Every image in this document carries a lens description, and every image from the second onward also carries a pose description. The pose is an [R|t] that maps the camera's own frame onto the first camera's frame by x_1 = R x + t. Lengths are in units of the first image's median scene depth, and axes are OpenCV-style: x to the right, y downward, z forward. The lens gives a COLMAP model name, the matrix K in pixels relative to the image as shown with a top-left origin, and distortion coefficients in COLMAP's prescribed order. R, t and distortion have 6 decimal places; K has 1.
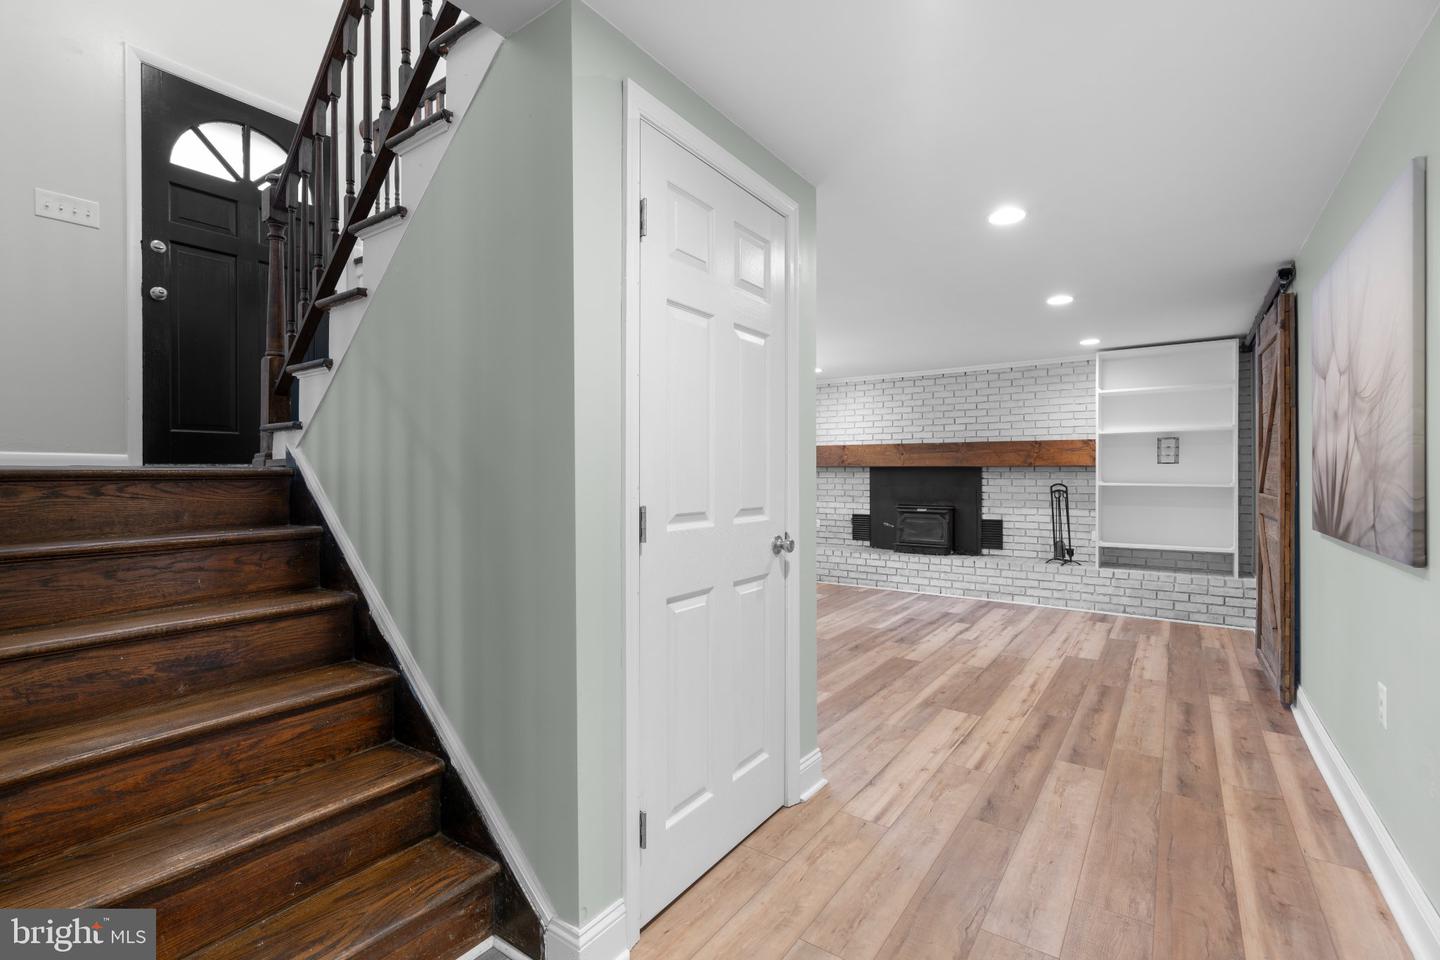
lens RADIAL K [[650.0, 0, 711.3], [0, 650.0, 476.5], [0, 0, 1]] dist [-0.008582, 0.003081]
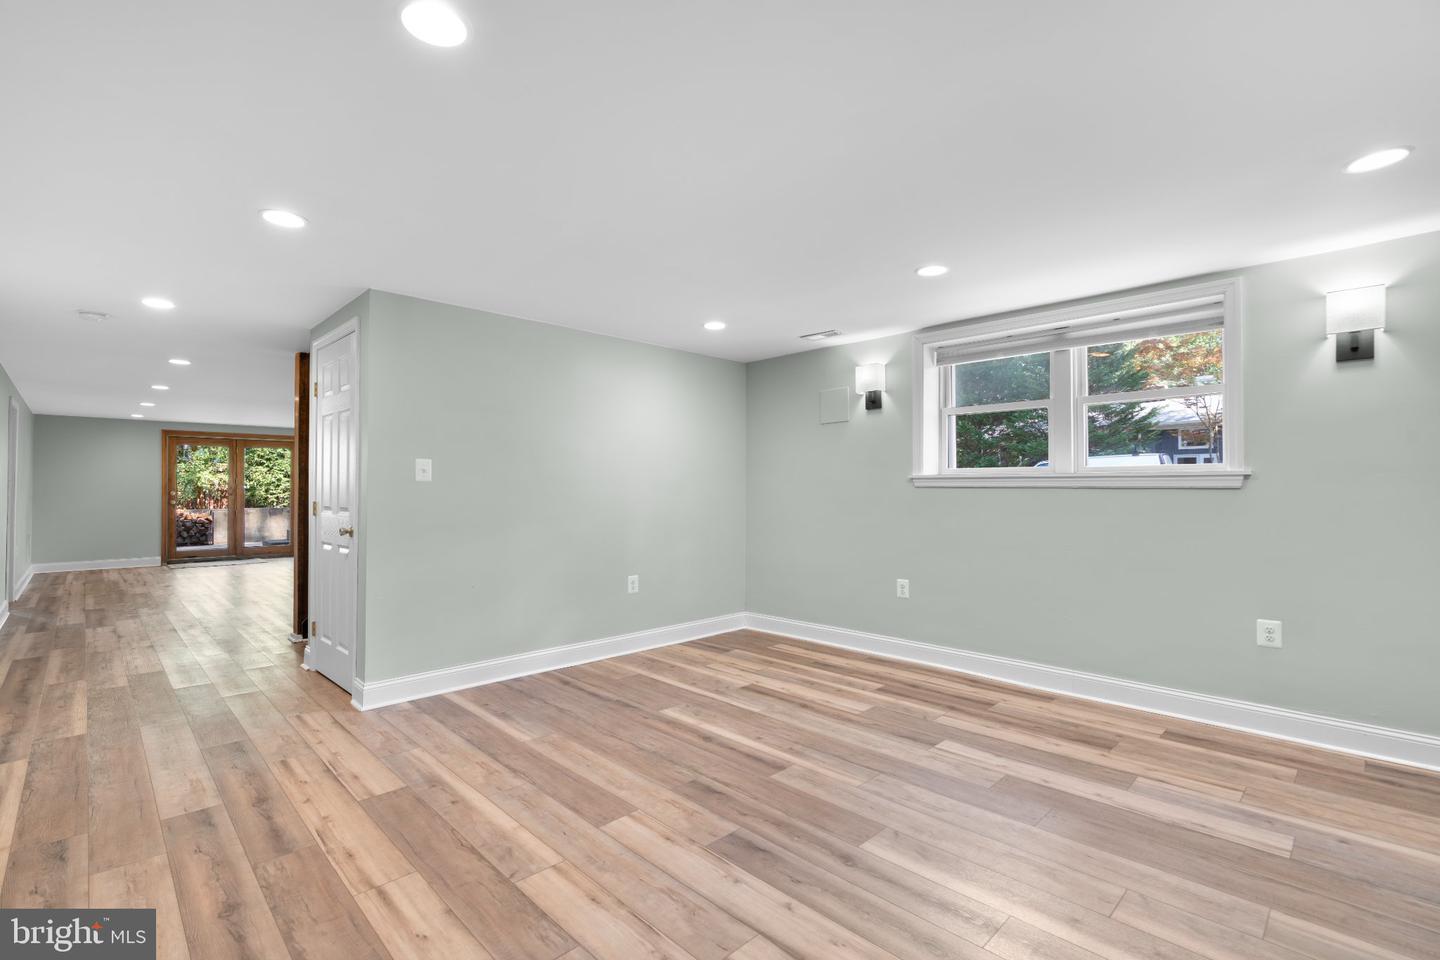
lens RADIAL K [[650.0, 0, 717.7], [0, 650.0, 481.4], [0, 0, 1]] dist [-0.008582, 0.003081]
pose [[-0.171439, -0.016400, -0.985058, 0.677077], [-0.000999, 0.999864, -0.016473, 0.000896], [0.985194, -0.001840, -0.171433, 0.949235]]
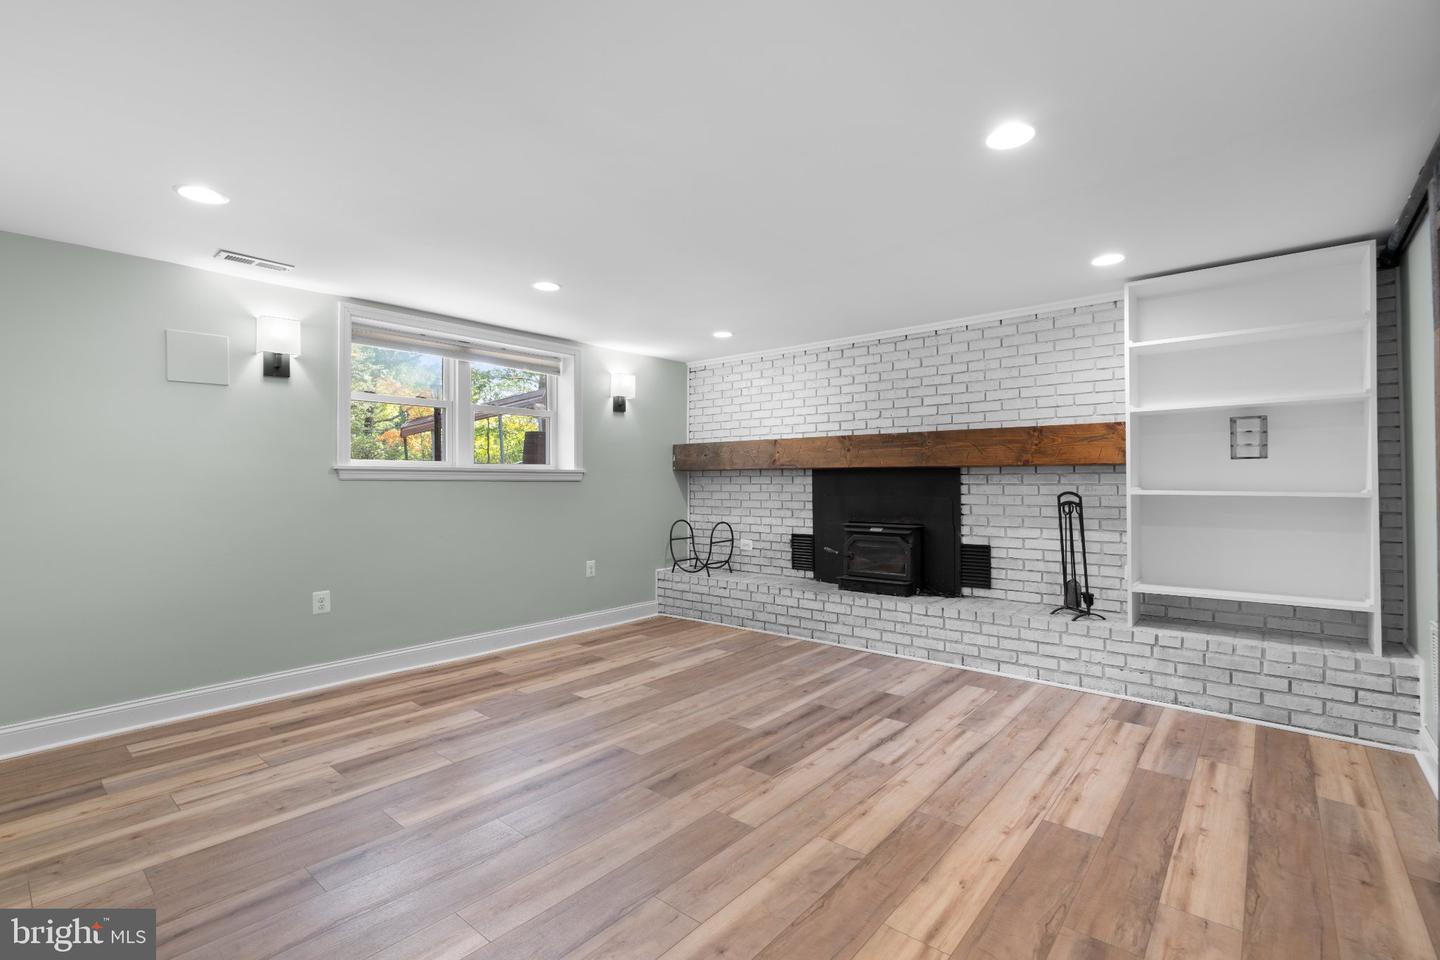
lens RADIAL K [[650.0, 0, 711.0], [0, 650.0, 475.9], [0, 0, 1]] dist [-0.008582, 0.003081]
pose [[0.996047, -0.006728, -0.088570, 0.267868], [0.005811, 0.999927, -0.010606, 0.000080], [0.088635, 0.010050, 0.996014, 0.366376]]
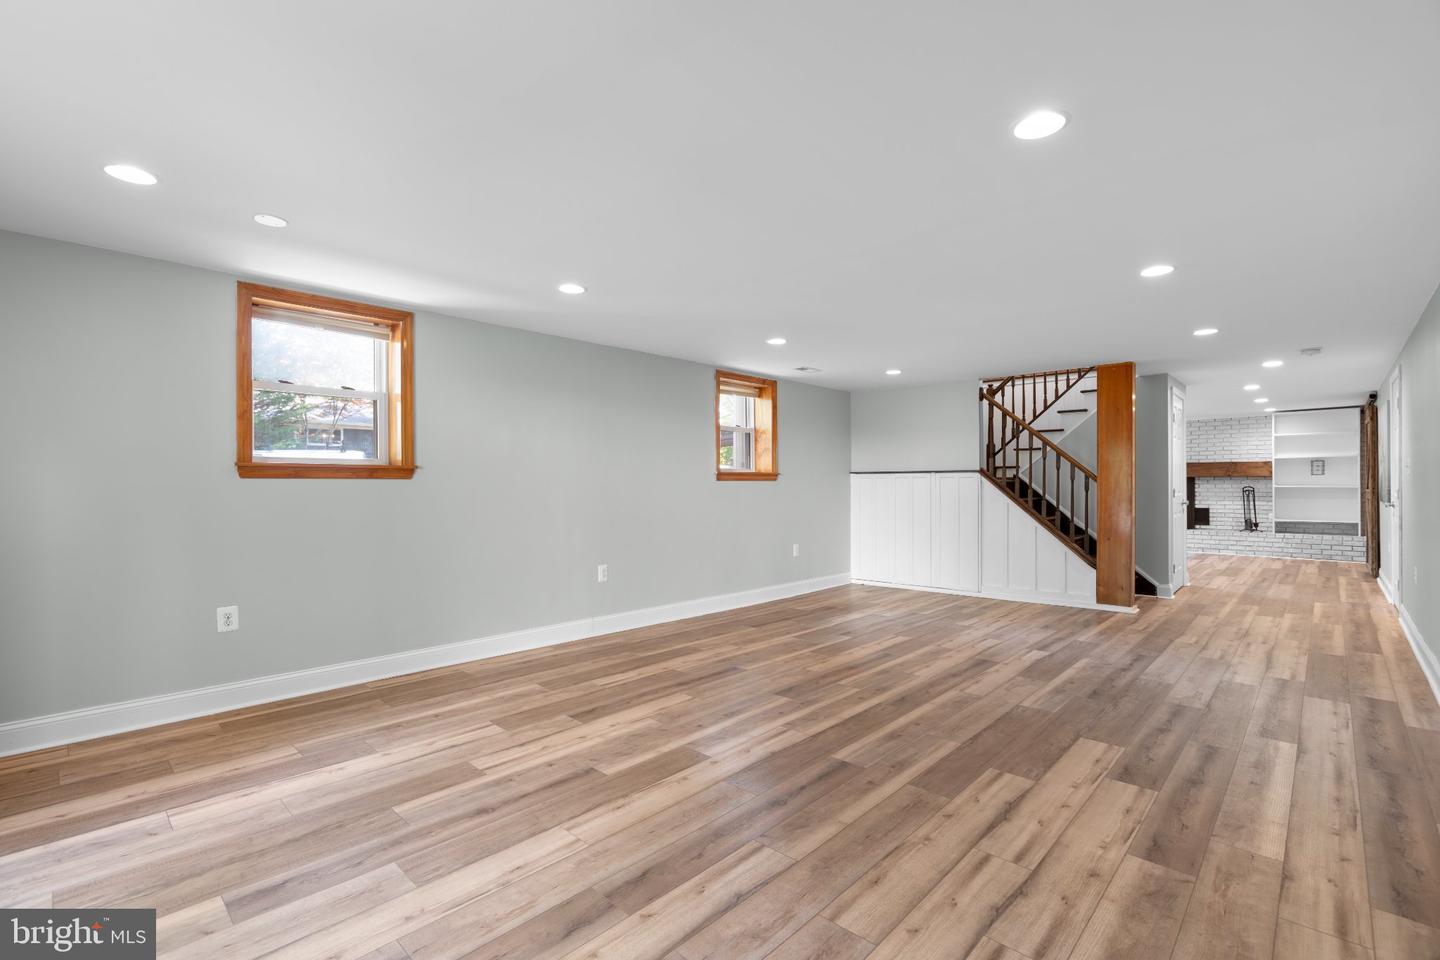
lens RADIAL K [[650.0, 0, 710.4], [0, 650.0, 513.2], [0, 0, 1]] dist [-0.008582, 0.003081]
pose [[0.990120, 0.001358, -0.140219, -0.847684], [0.004341, 0.999177, 0.040327, 0.006423], [0.140159, -0.040537, 0.989299, -1.249568]]
